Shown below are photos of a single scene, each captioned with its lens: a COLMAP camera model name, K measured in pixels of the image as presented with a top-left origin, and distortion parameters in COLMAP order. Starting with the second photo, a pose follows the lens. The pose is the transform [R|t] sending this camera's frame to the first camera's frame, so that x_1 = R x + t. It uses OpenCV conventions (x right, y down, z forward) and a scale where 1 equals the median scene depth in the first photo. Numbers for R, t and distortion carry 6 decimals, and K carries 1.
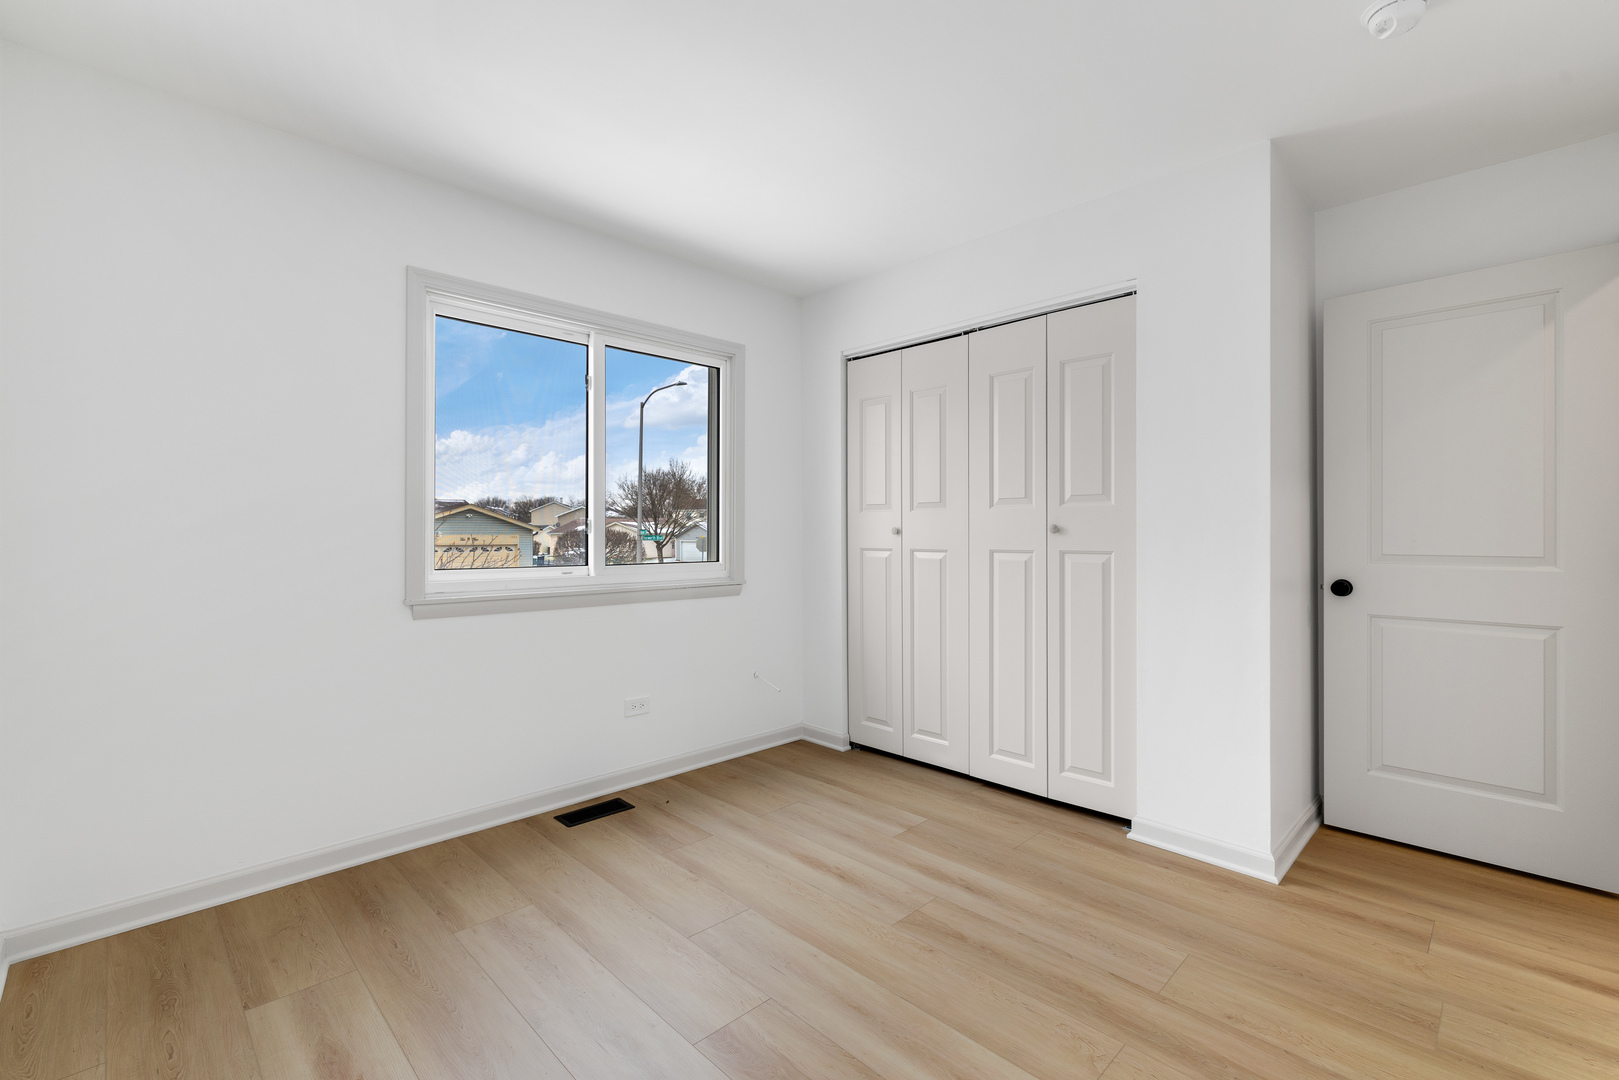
lens RADIAL K [[707.2, 0, 812.2], [0, 707.2, 535.6], [0, 0, 1]] dist [0.001415, 0.000226]
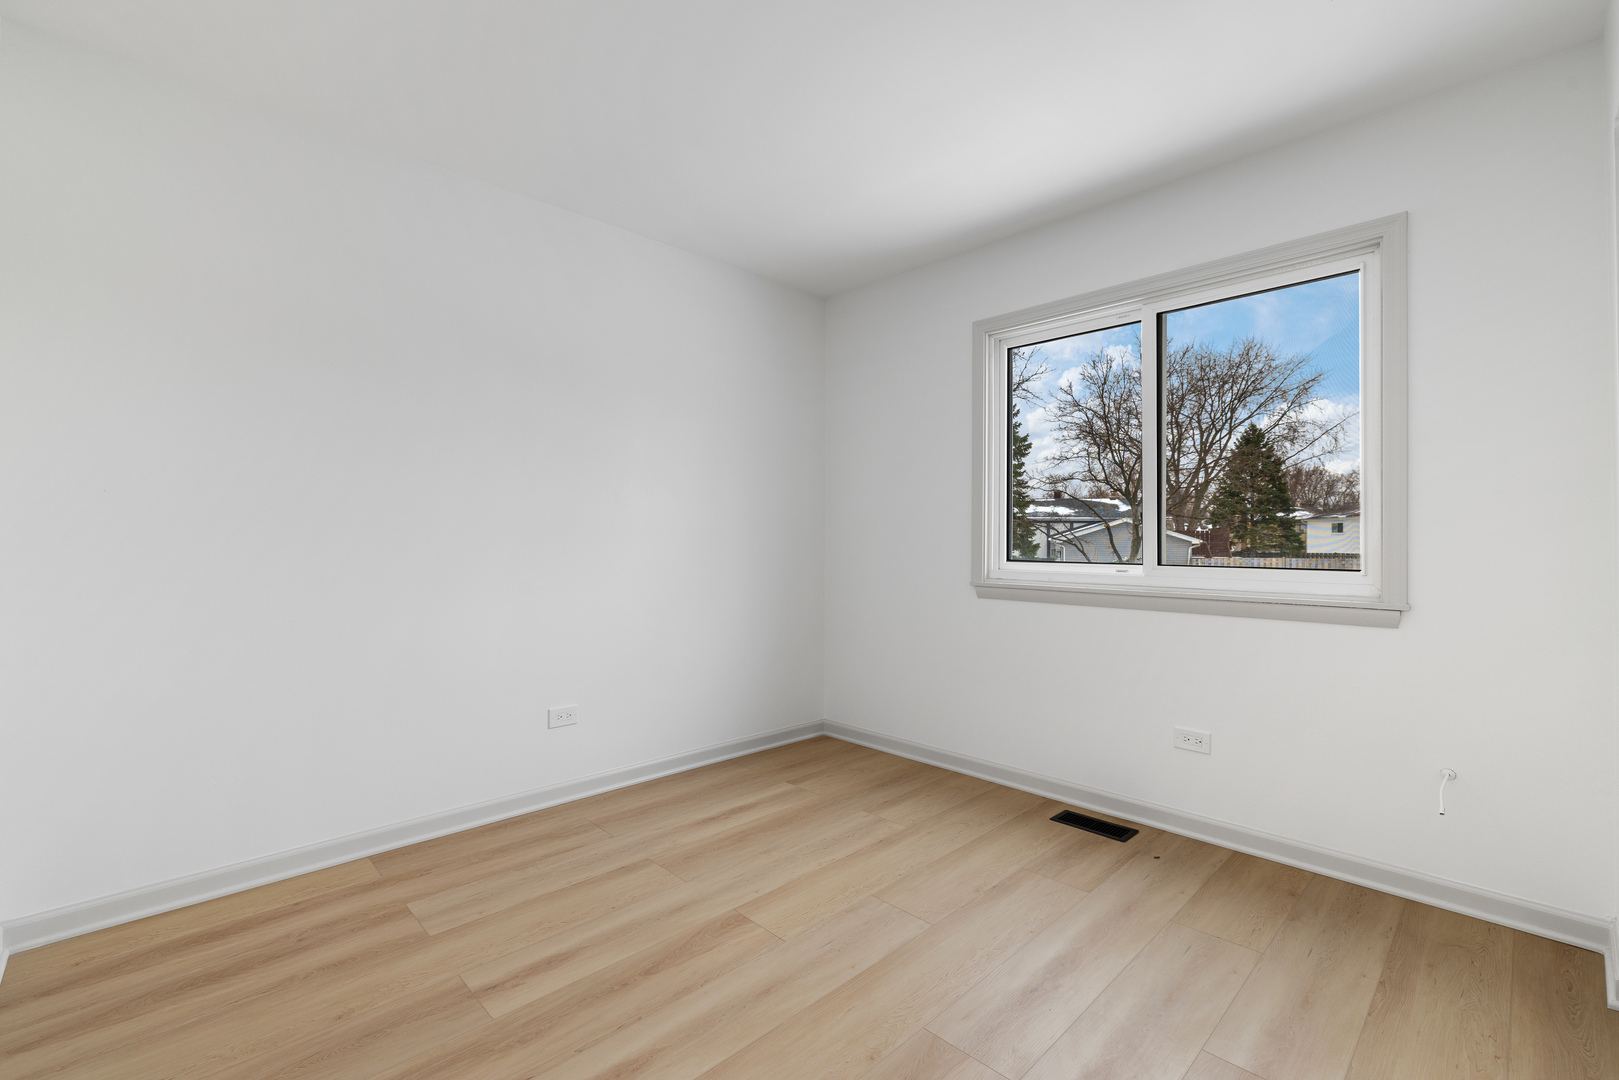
lens RADIAL K [[707.2, 0, 812.2], [0, 707.2, 535.6], [0, 0, 1]] dist [0.001415, 0.000226]
pose [[0.002584, -0.002019, -0.999995, 0.653270], [-0.008248, 0.999964, -0.002041, 0.012105], [0.999963, 0.008254, 0.002568, 0.642416]]
